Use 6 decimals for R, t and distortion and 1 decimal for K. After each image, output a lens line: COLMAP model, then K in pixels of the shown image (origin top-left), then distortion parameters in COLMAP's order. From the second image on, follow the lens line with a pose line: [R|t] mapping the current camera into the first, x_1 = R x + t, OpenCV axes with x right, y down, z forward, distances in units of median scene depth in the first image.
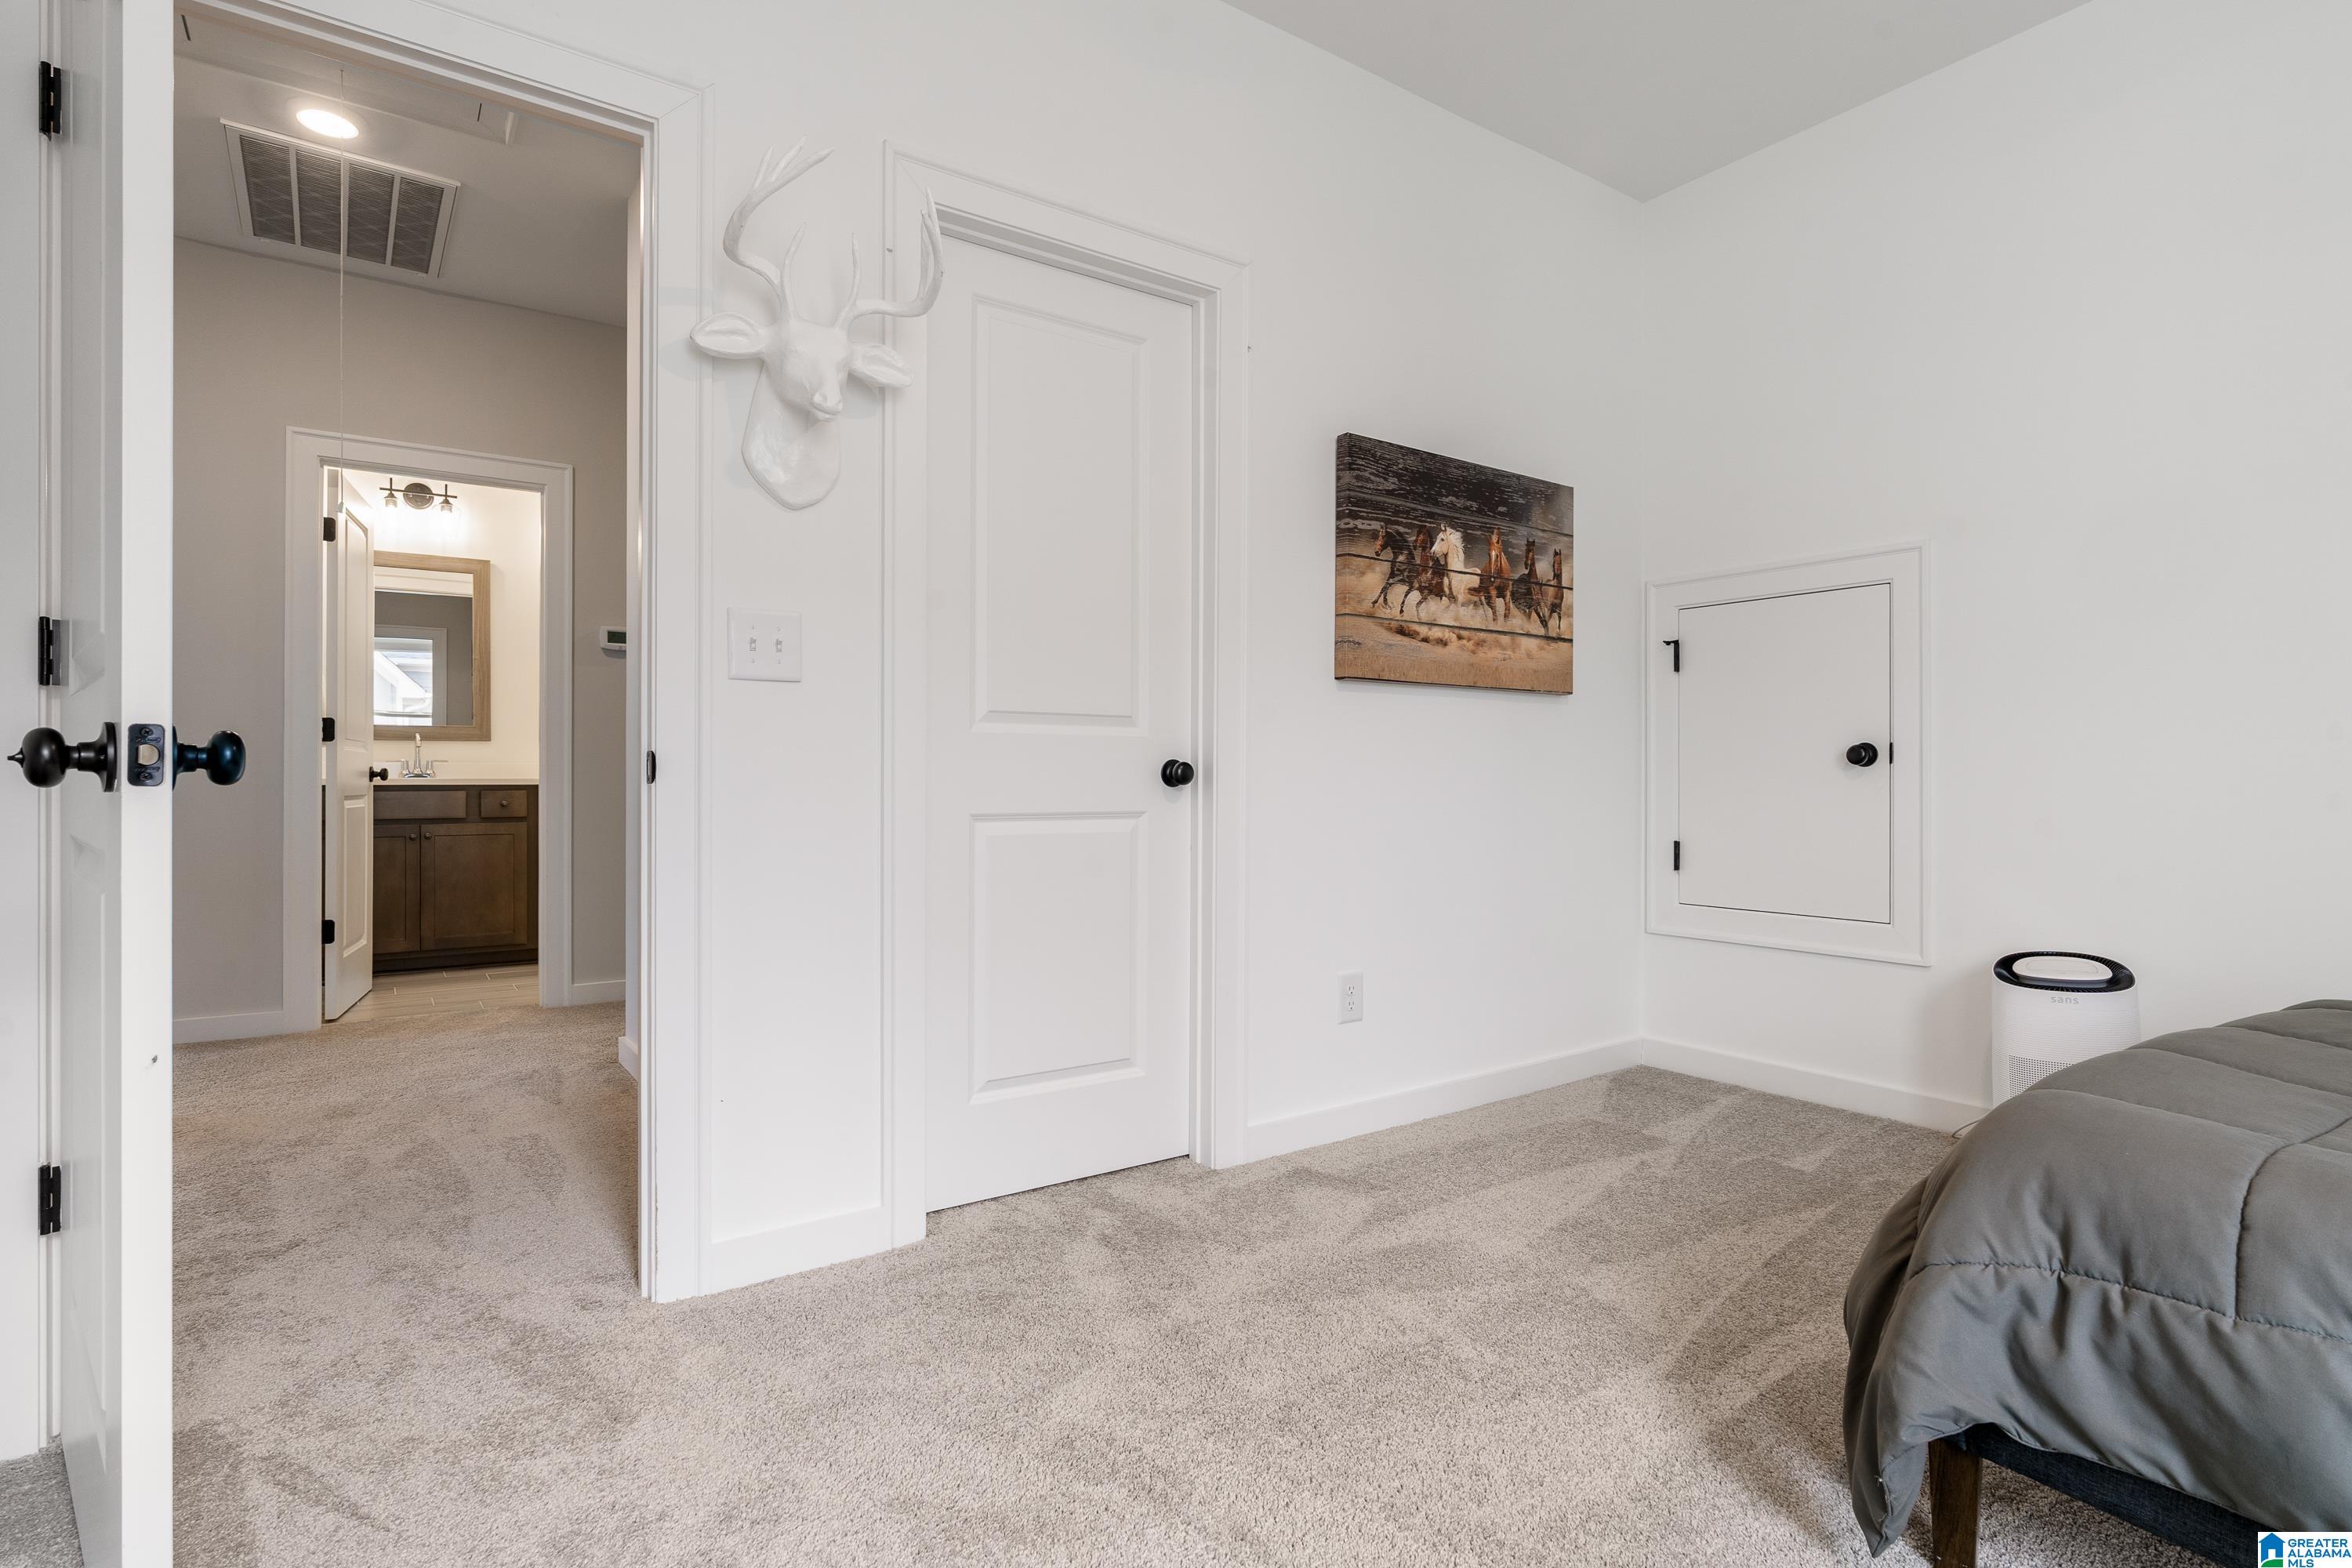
lens RADIAL K [[1179.6, 0, 1170.8], [0, 1179.6, 774.2], [0, 0, 1]] dist [-0.003338, -0.000257]
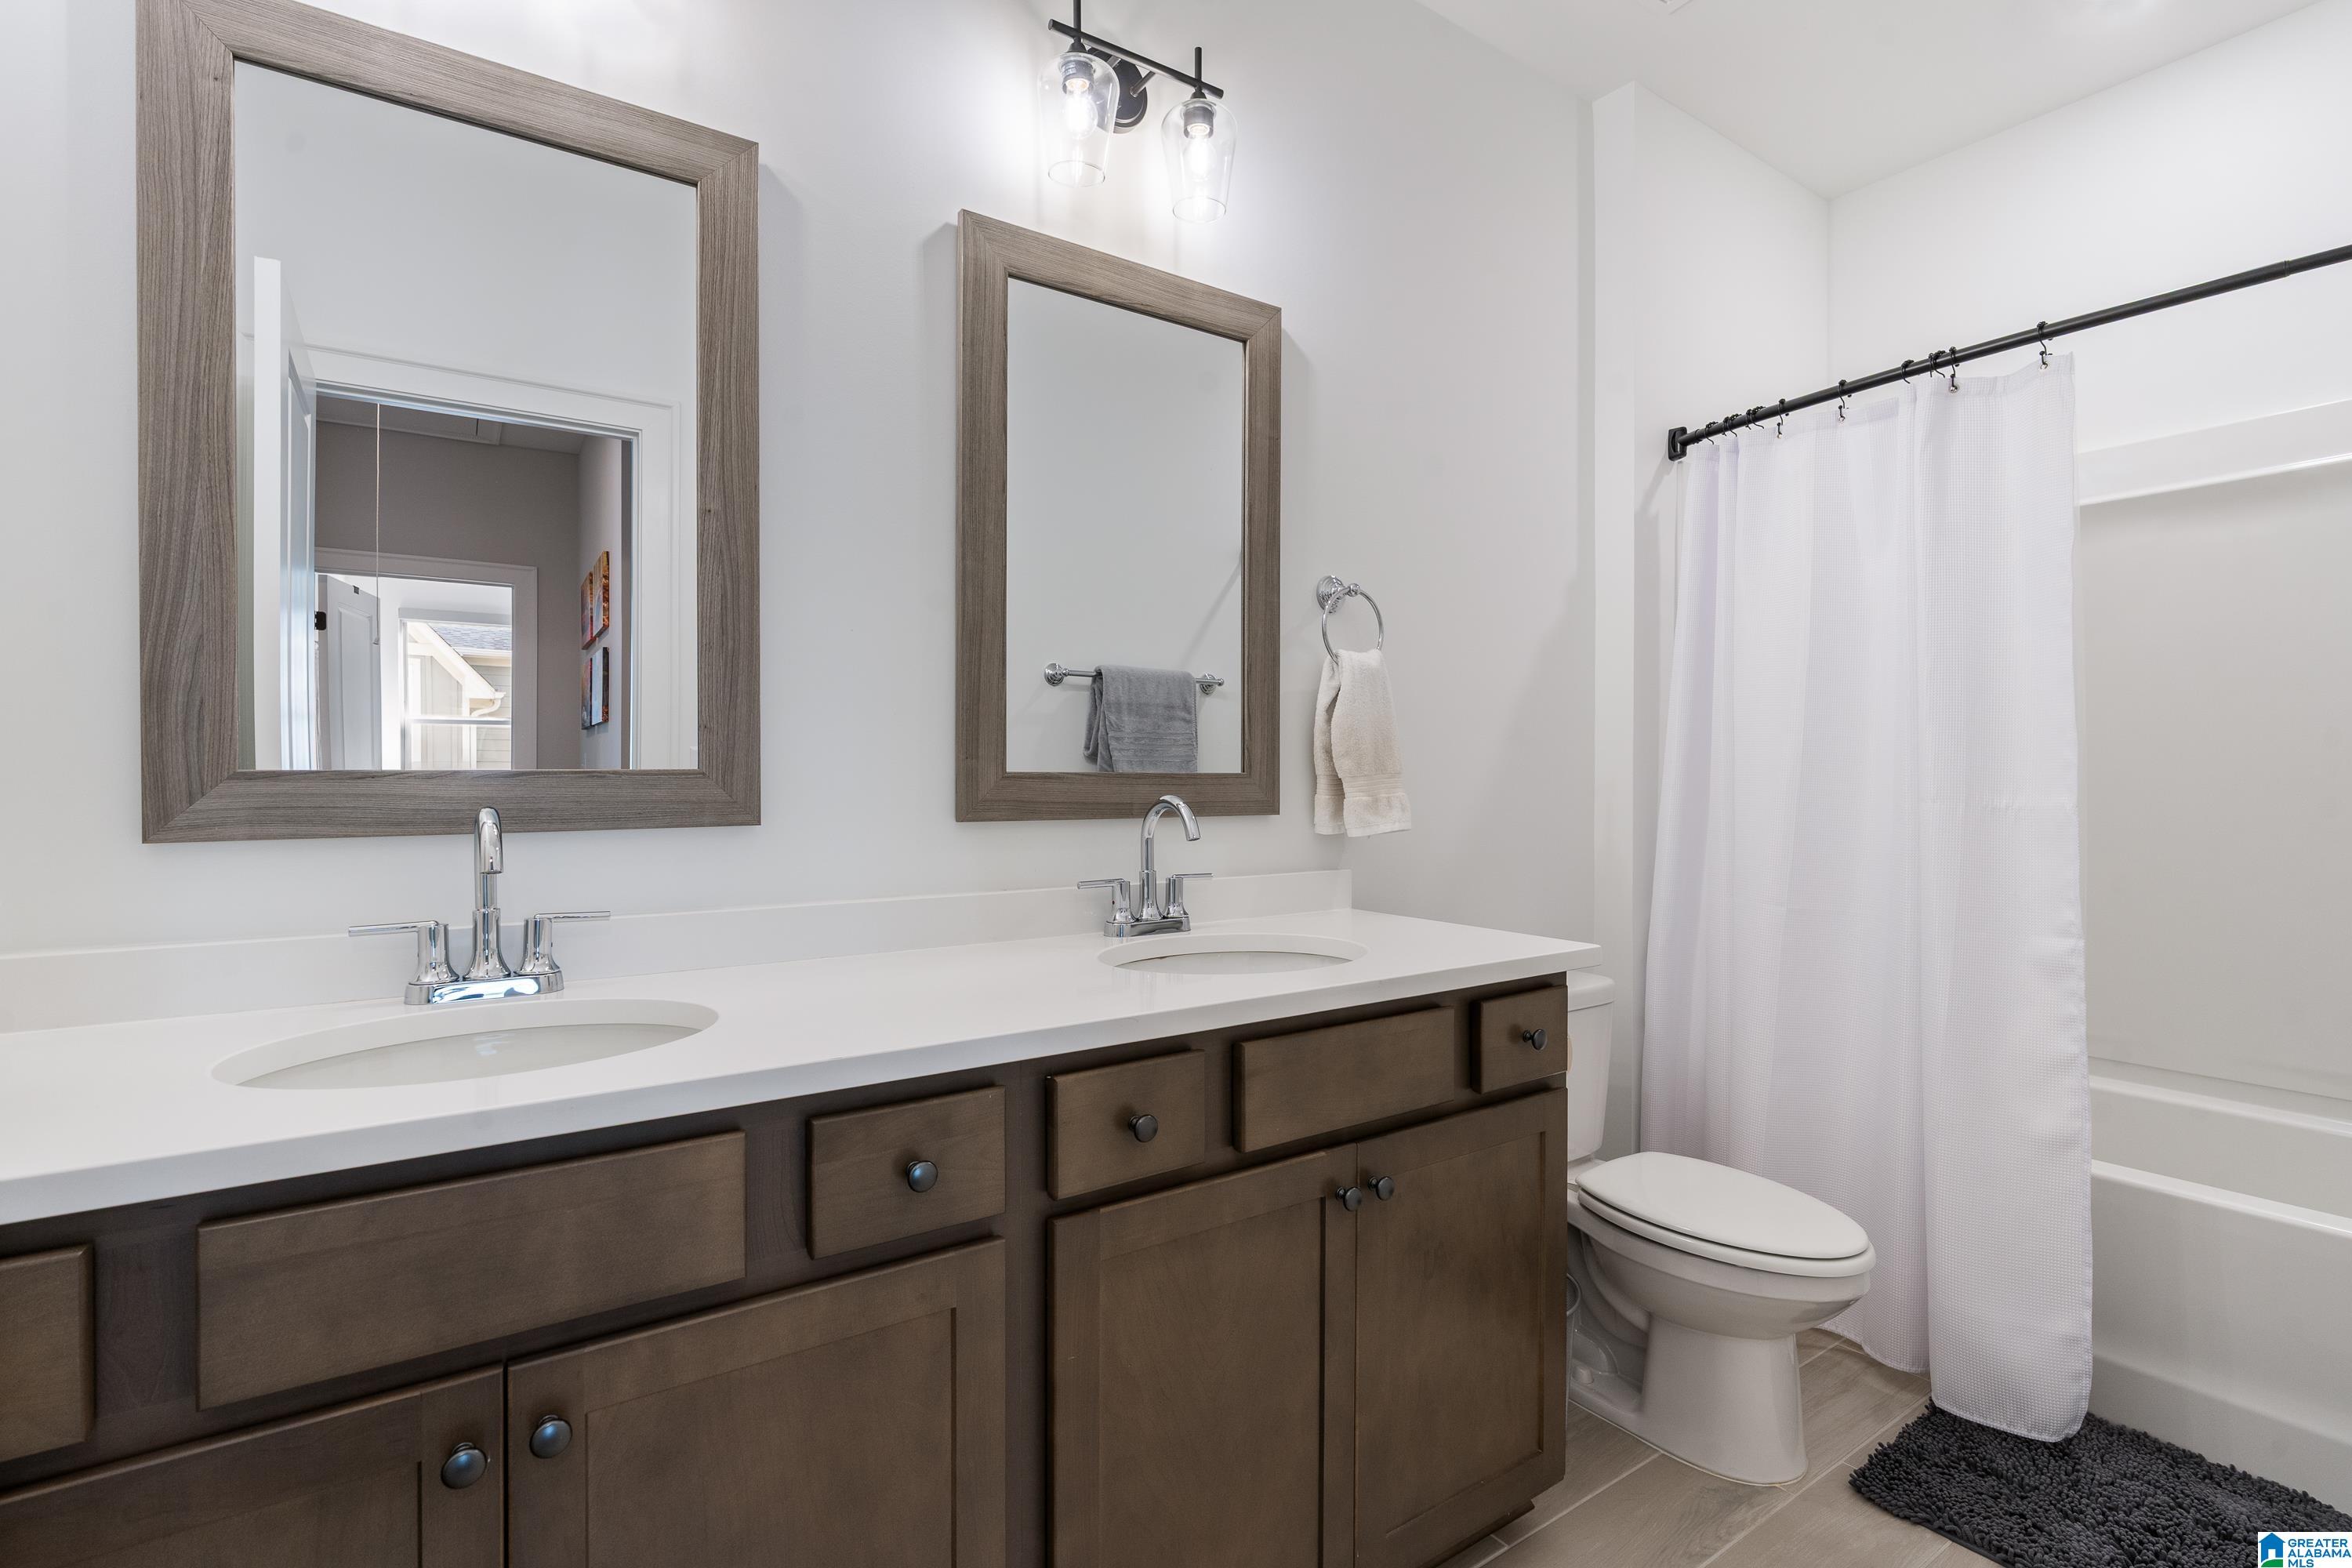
lens RADIAL K [[1083.6, 0, 1176.1], [0, 1083.6, 783.3], [0, 0, 1]] dist [-0.002202, -0.000105]
pose [[0.999974, -0.003422, -0.006347, -0.499900], [0.003455, 0.999981, 0.005180, -0.039597], [0.006329, -0.005202, 0.999966, 0.783529]]
